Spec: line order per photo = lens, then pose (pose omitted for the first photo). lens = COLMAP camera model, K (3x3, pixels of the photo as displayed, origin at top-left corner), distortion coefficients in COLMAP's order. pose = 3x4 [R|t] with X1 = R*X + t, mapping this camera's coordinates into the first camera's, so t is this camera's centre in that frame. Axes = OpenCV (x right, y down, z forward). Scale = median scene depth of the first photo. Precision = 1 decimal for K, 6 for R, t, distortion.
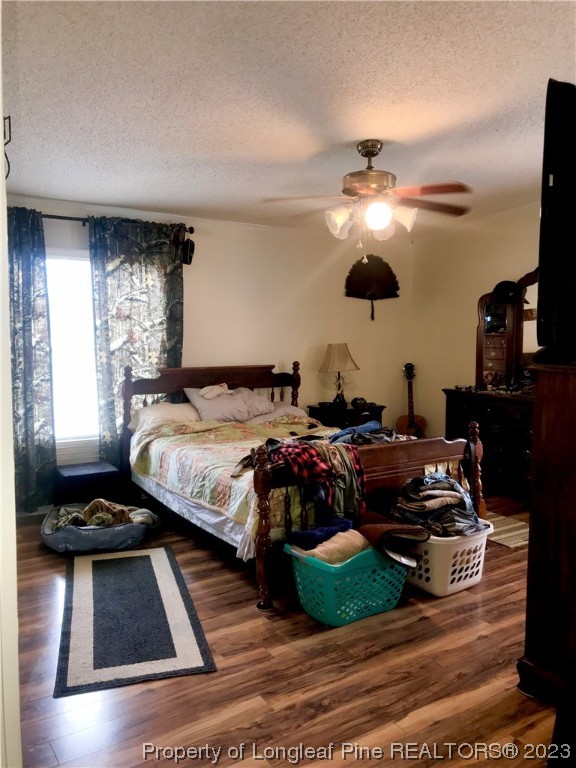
lens RADIAL K [[633.0, 0, 287.3], [0, 633.0, 390.0], [0, 0, 1]] dist [0.045920, -0.059085]
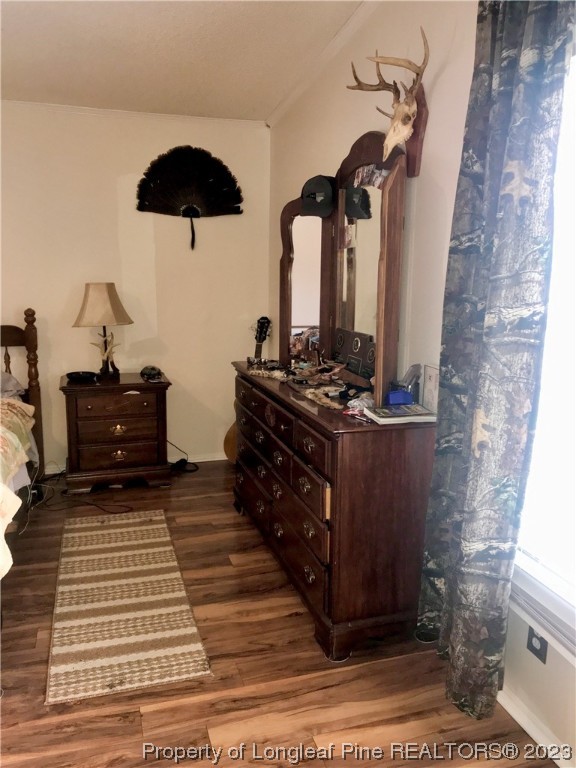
lens RADIAL K [[633.0, 0, 292.5], [0, 633.0, 389.0], [0, 0, 1]] dist [0.045920, -0.059085]
pose [[0.962771, 0.060115, -0.263549, 0.417927], [-0.038134, 0.995413, 0.087744, -0.027663], [0.267615, -0.074427, 0.960647, 0.386691]]
